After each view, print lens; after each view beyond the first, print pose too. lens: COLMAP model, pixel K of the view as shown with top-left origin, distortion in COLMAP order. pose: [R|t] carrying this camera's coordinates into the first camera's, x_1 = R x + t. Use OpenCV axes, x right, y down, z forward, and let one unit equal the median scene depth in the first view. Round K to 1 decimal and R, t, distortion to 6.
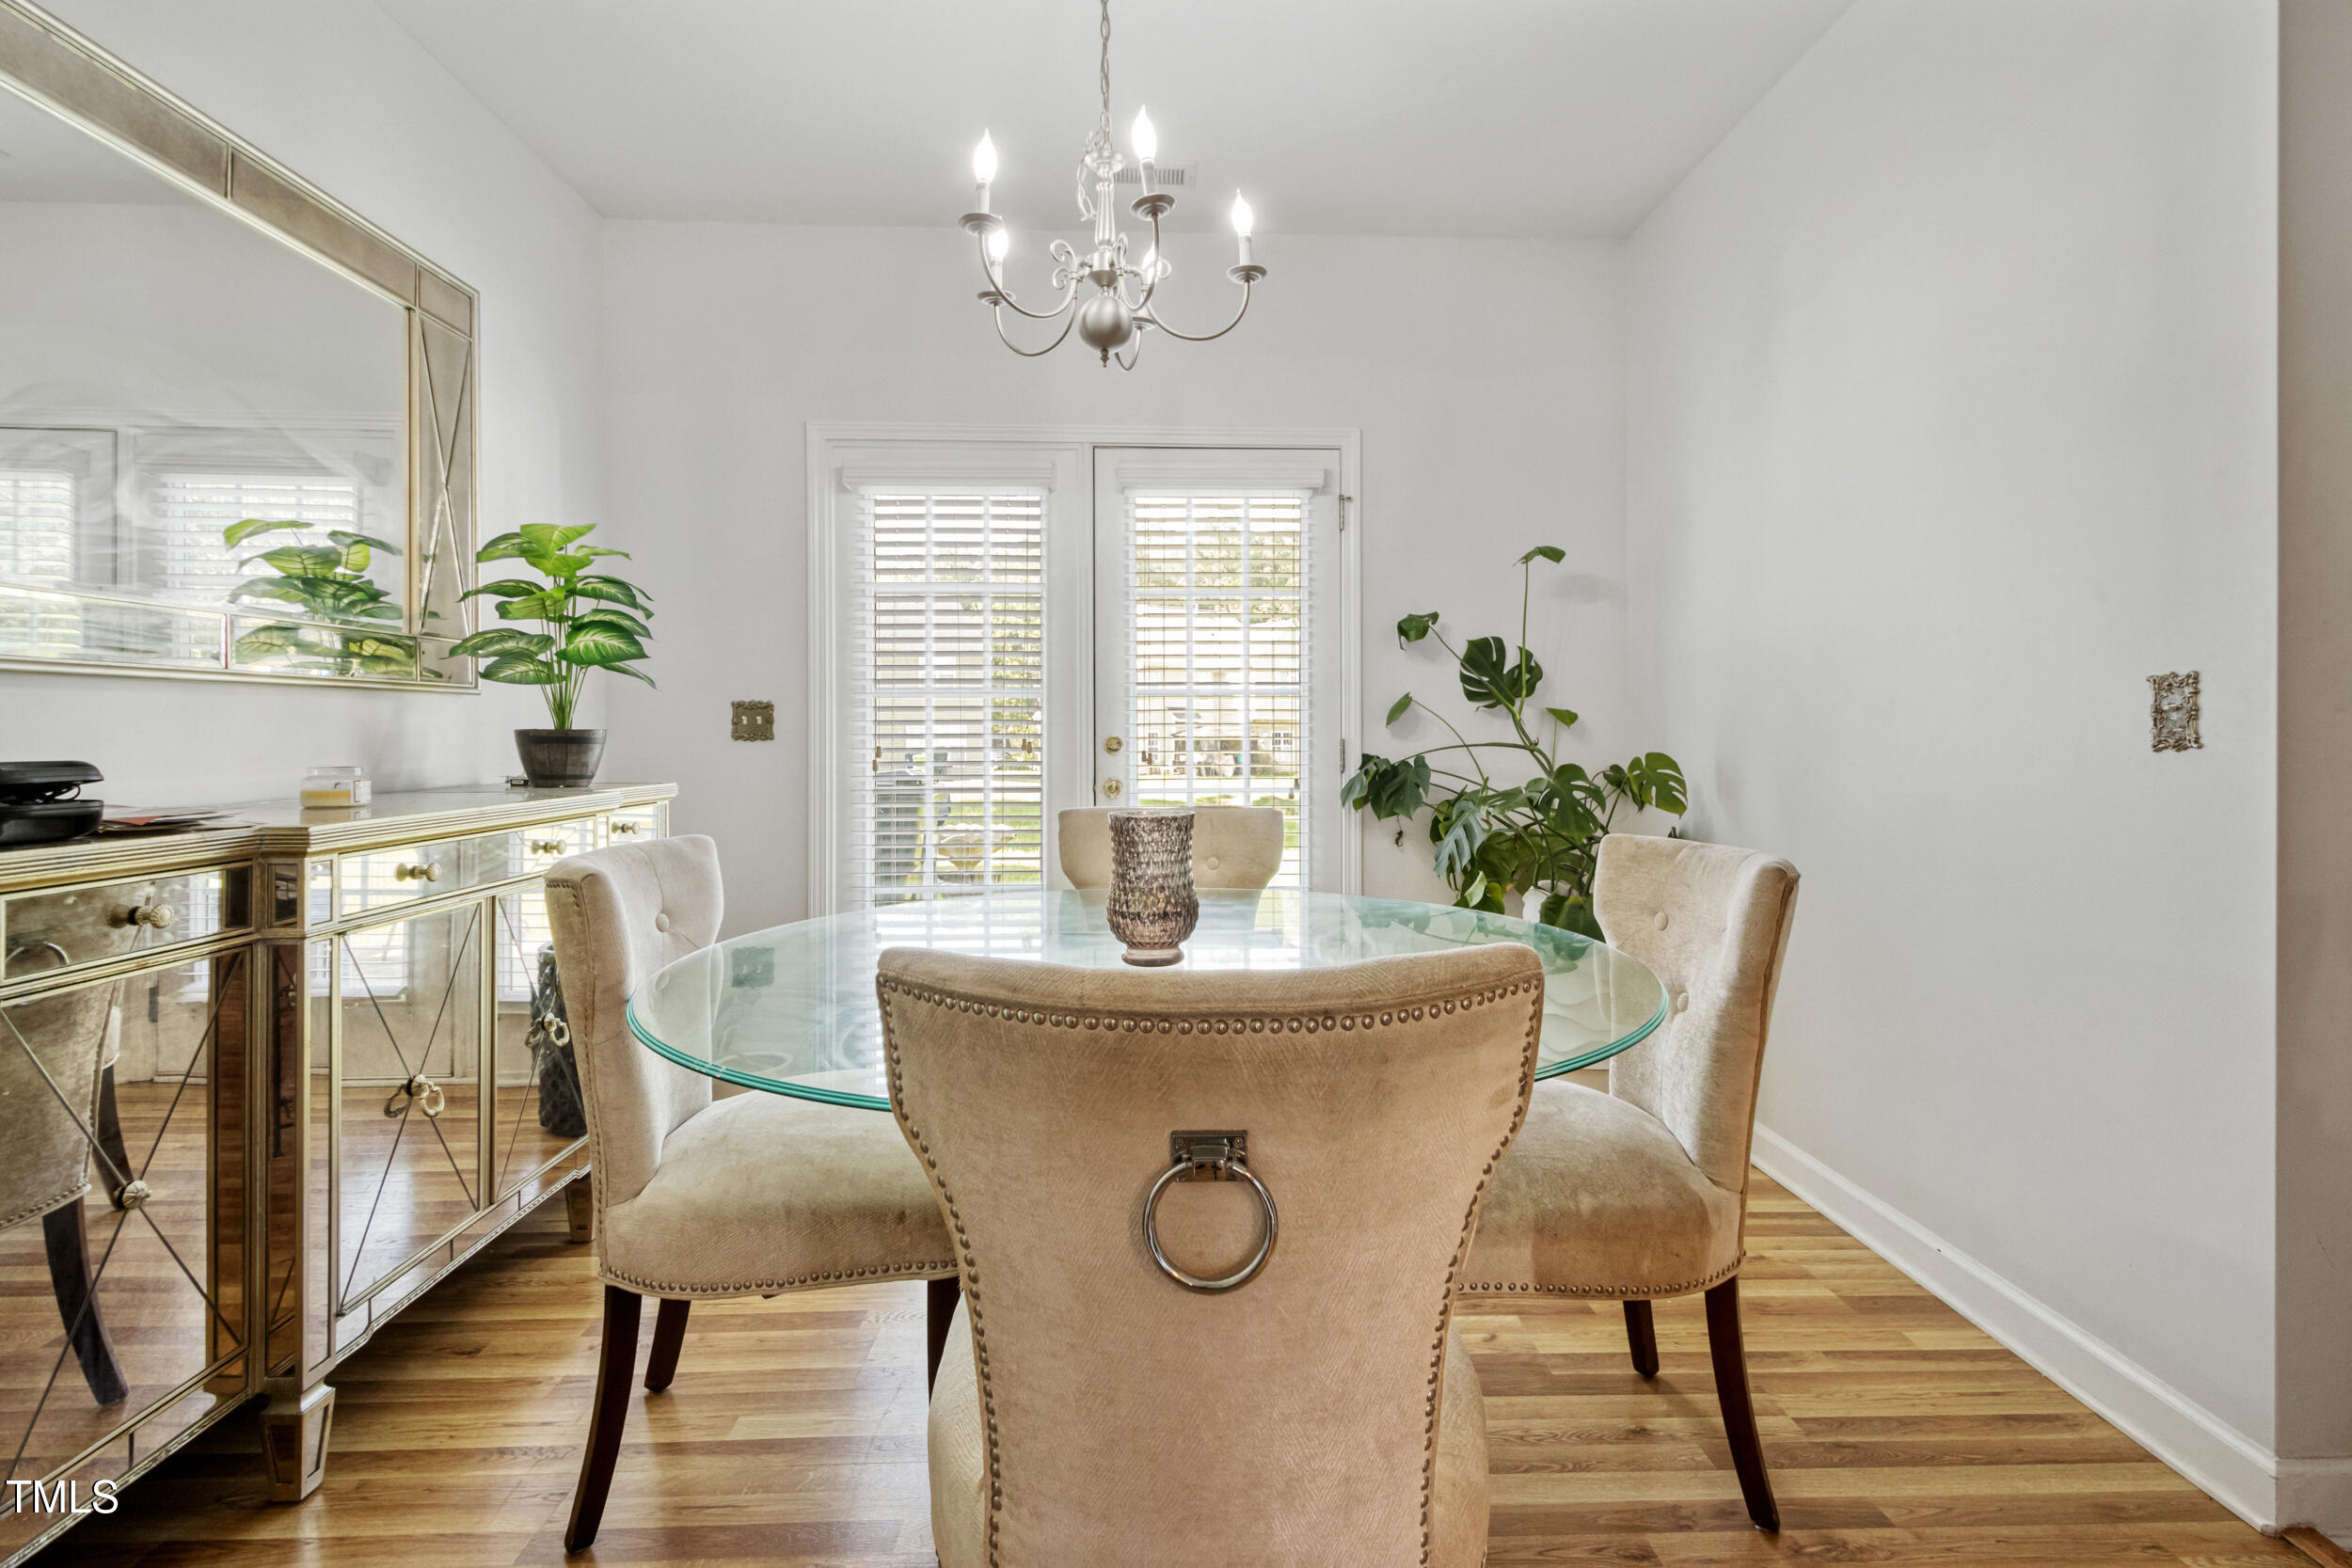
lens RADIAL K [[1098.2, 0, 1190.6], [0, 1098.2, 735.9], [0, 0, 1]] dist [0.026230, 0.000074]
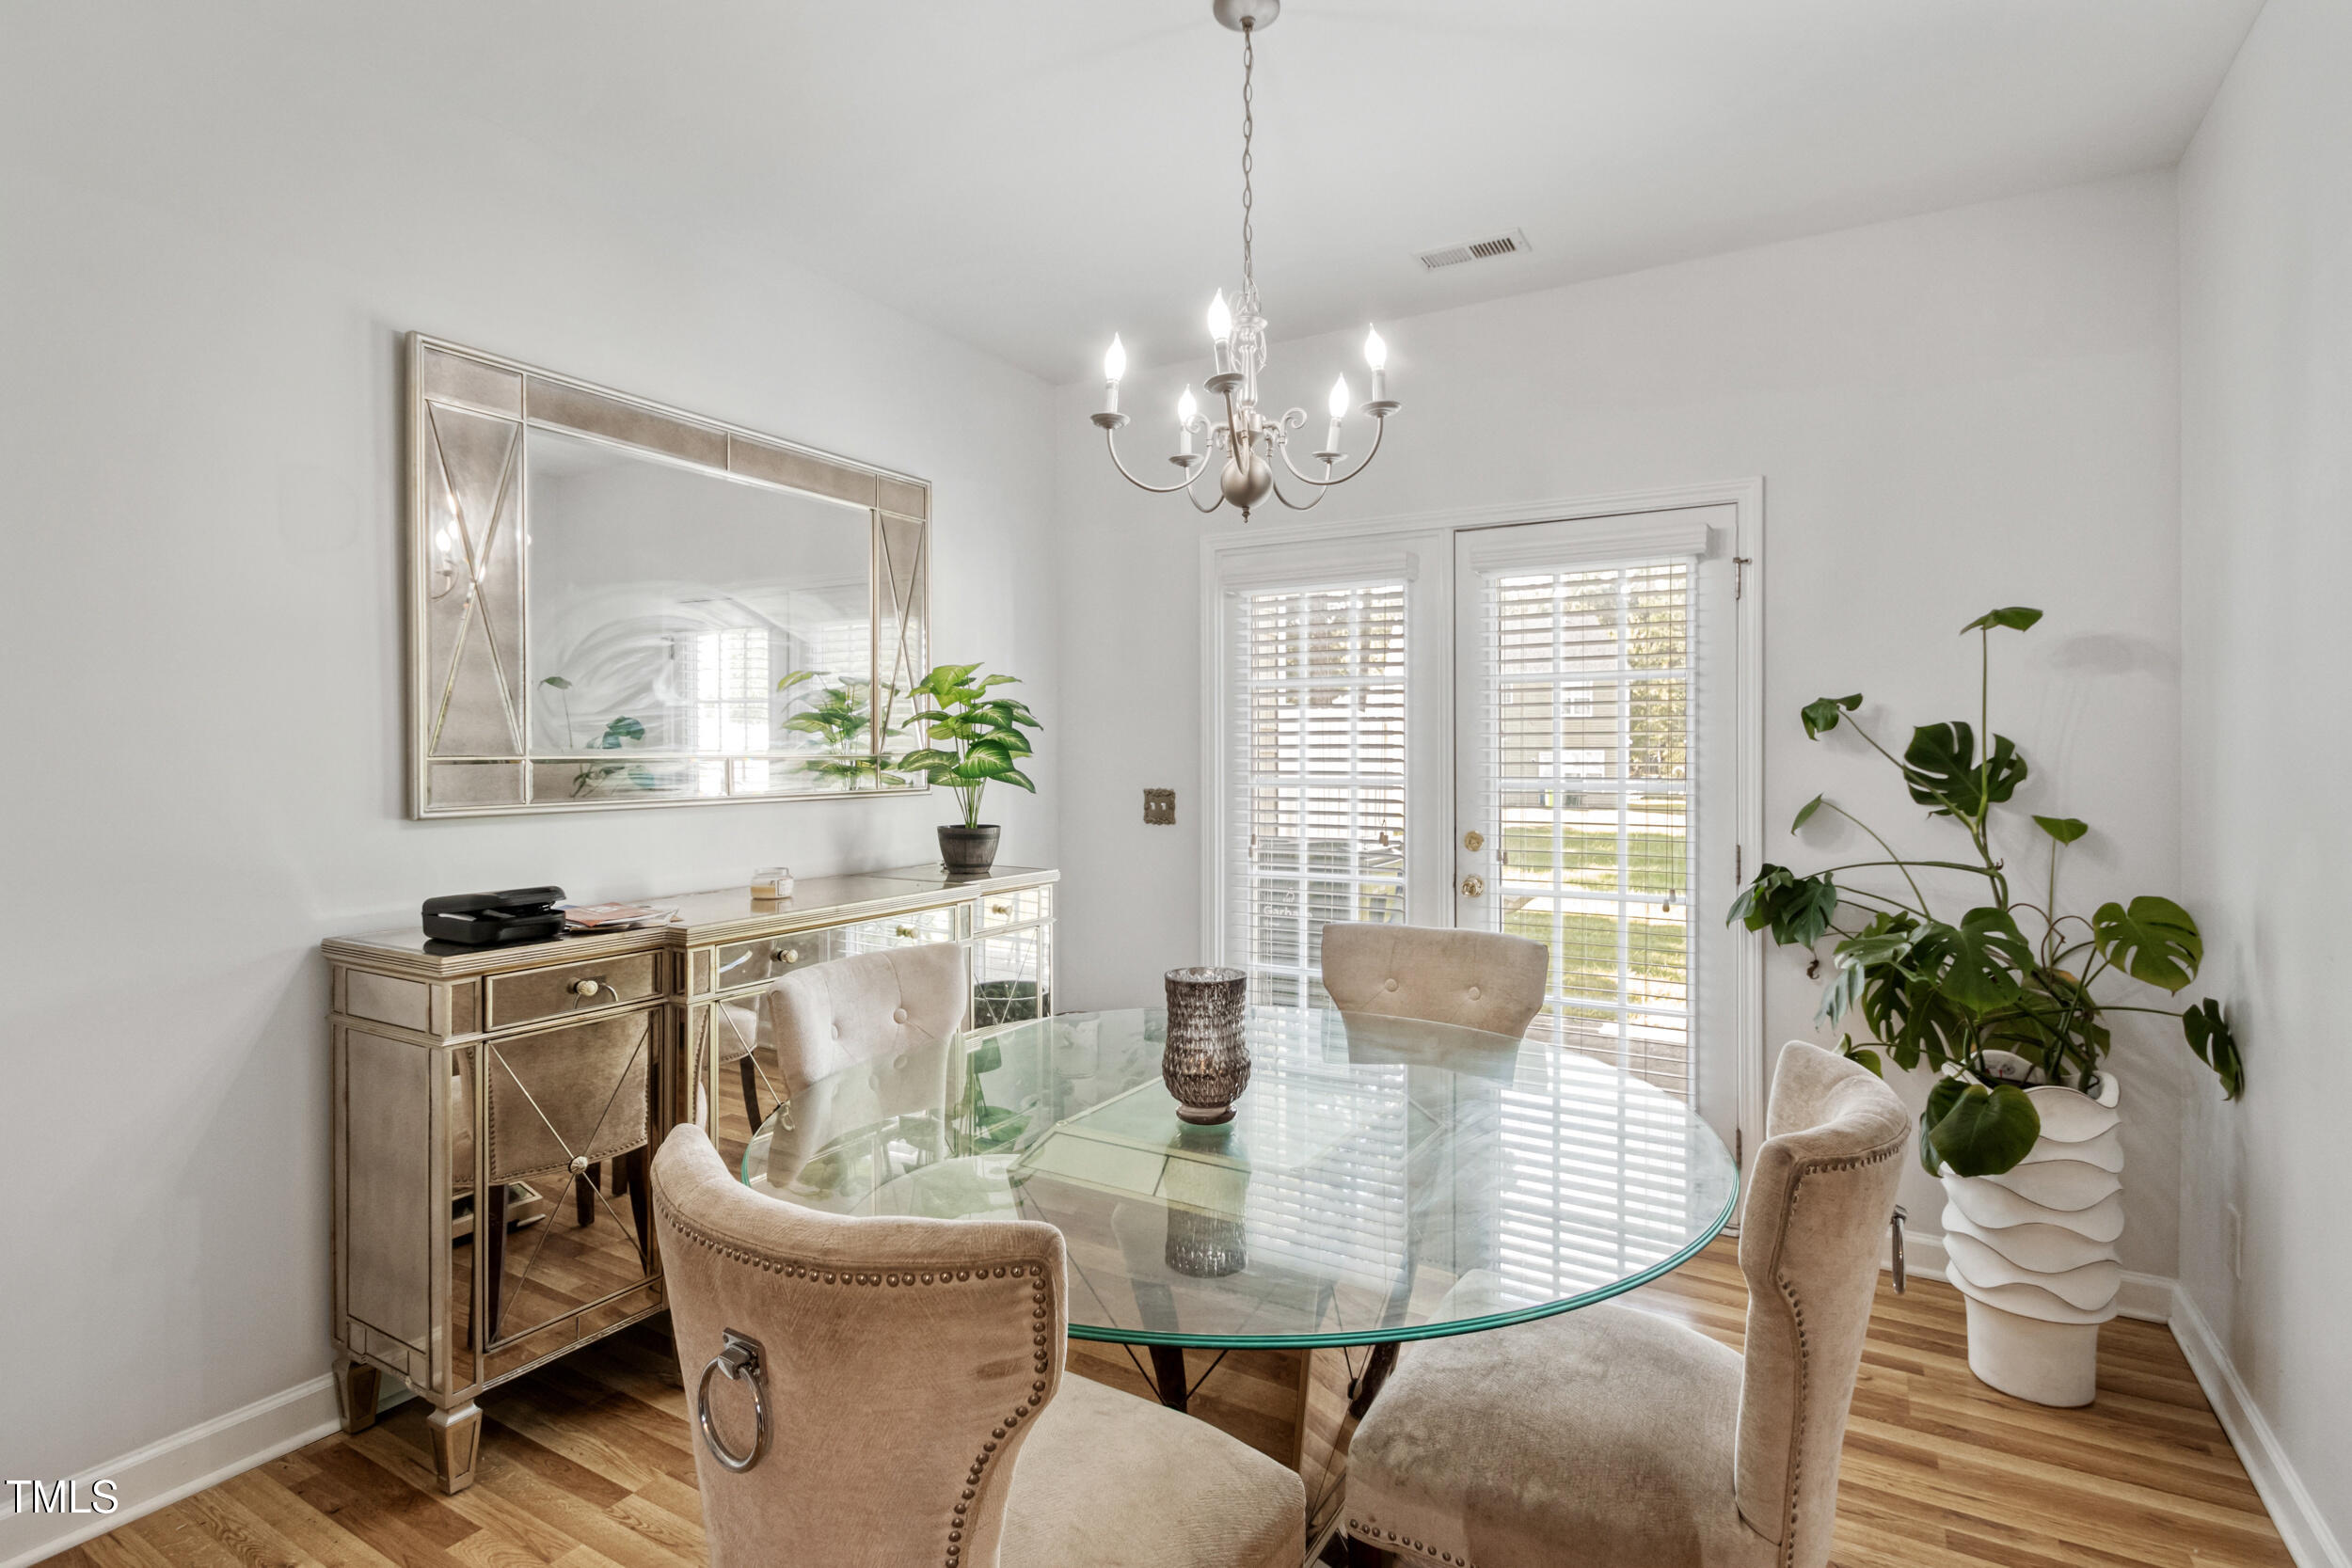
lens RADIAL K [[1125.0, 0, 1212.7], [0, 1125.0, 765.0], [0, 0, 1]] dist [0.029486, -0.012156]
pose [[0.852922, 0.006127, -0.522003, 0.257684], [-0.003142, 0.999973, 0.006603, -0.065799], [0.522029, -0.003992, 0.852918, 0.046386]]
